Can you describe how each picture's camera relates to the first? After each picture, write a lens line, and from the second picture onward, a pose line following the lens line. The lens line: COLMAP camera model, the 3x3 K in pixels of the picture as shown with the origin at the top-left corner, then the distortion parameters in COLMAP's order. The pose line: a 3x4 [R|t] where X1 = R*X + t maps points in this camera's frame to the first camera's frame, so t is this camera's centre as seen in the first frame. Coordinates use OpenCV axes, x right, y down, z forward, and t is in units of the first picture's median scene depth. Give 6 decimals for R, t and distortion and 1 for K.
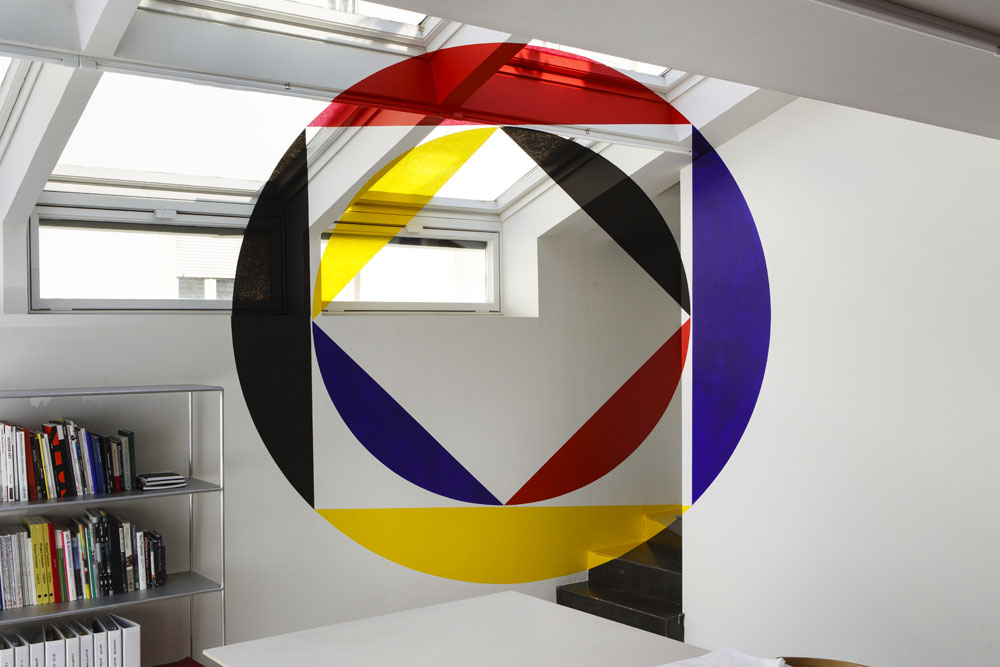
lens RADIAL K [[1086.2, 0, 500.0], [0, 1086.2, 333.5], [0, 0, 1]] dist [-0.019942, -0.017641]
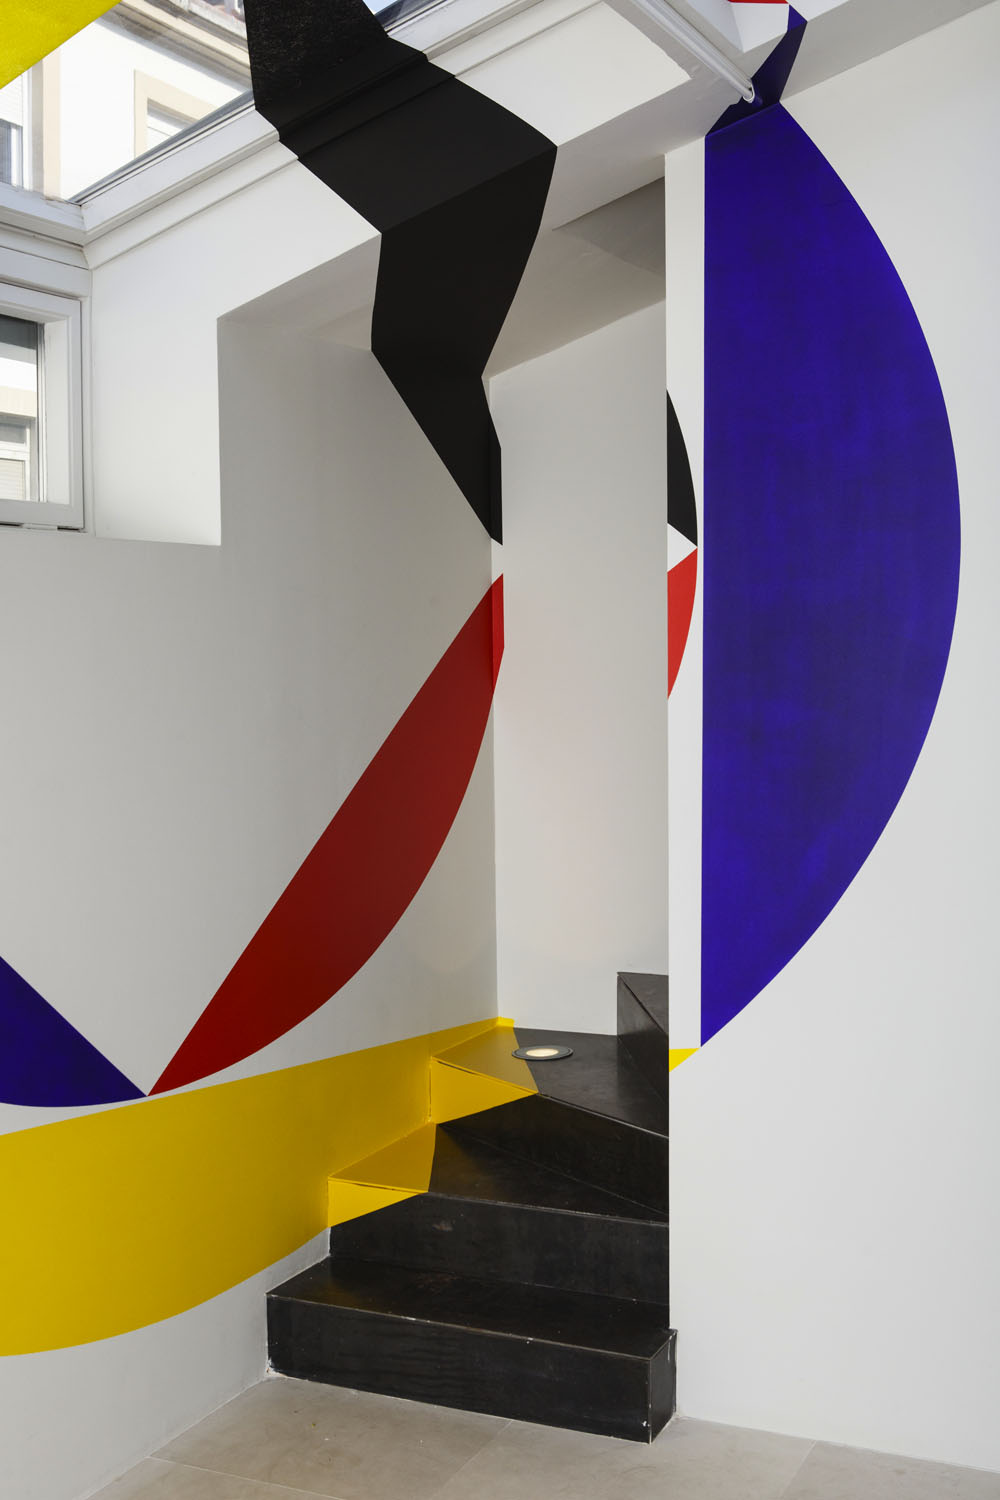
lens RADIAL K [[1780.1, 0, 635.1], [0, 1780.1, 680.3], [0, 0, 1]] dist [-0.029963, 0.003861]
pose [[0.859160, -0.011268, 0.511583, -0.158332], [-0.001080, 0.999715, 0.023834, 0.016054], [-0.511706, -0.021030, 0.858903, 0.482187]]
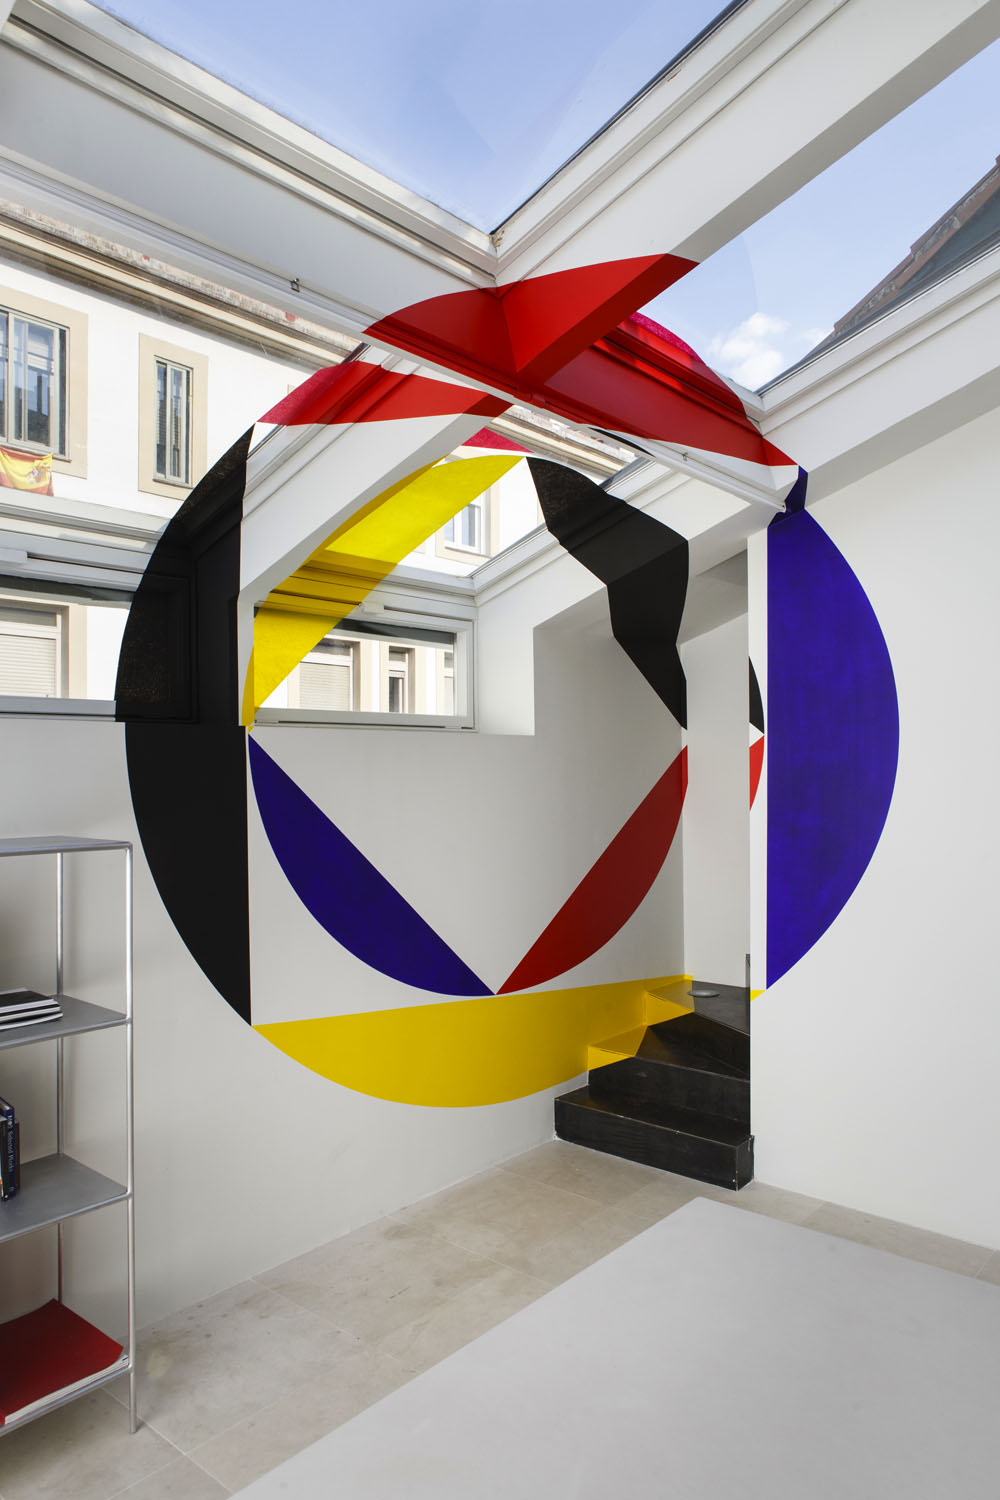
lens RADIAL K [[1030.9, 0, 503.1], [0, 1030.9, 758.2], [0, 0, 1]] dist [-0.021890, 0.002637]
pose [[0.977322, 0.004359, 0.211714, -0.147238], [-0.002291, 0.999947, -0.010014, 0.008237], [-0.211747, 0.009302, 0.977280, 0.352120]]
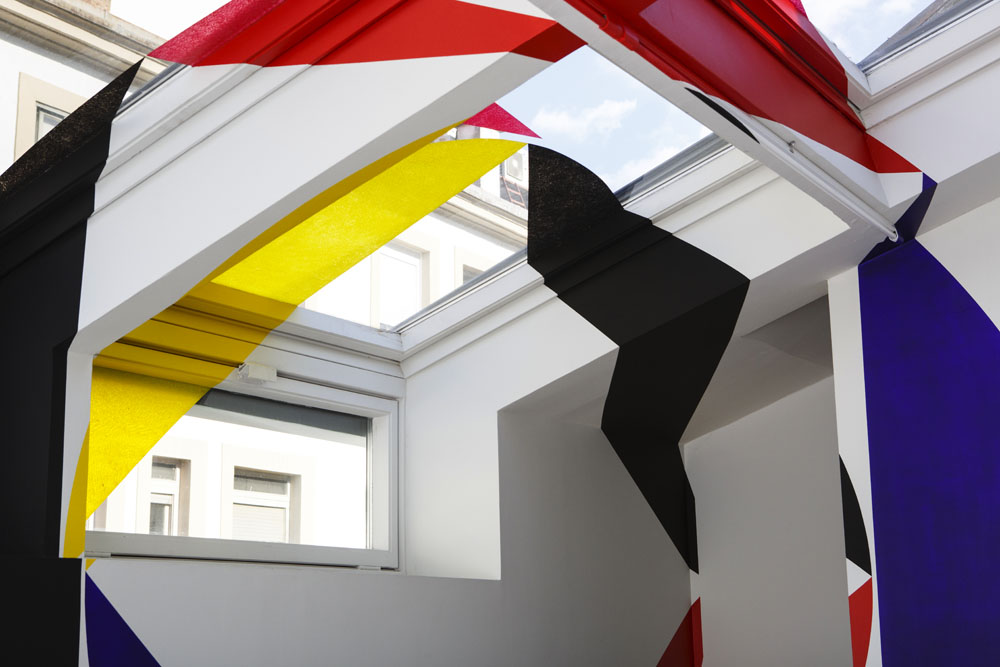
lens RADIAL K [[1462.3, 0, 502.5], [0, 1462.3, 322.9], [0, 0, 1]] dist [0.035529, 0.018349]
pose [[0.931782, 0.071477, 0.355912, -0.214772], [0.007185, 0.976601, -0.214939, 0.013471], [-0.362947, 0.202833, 0.909466, 0.448341]]
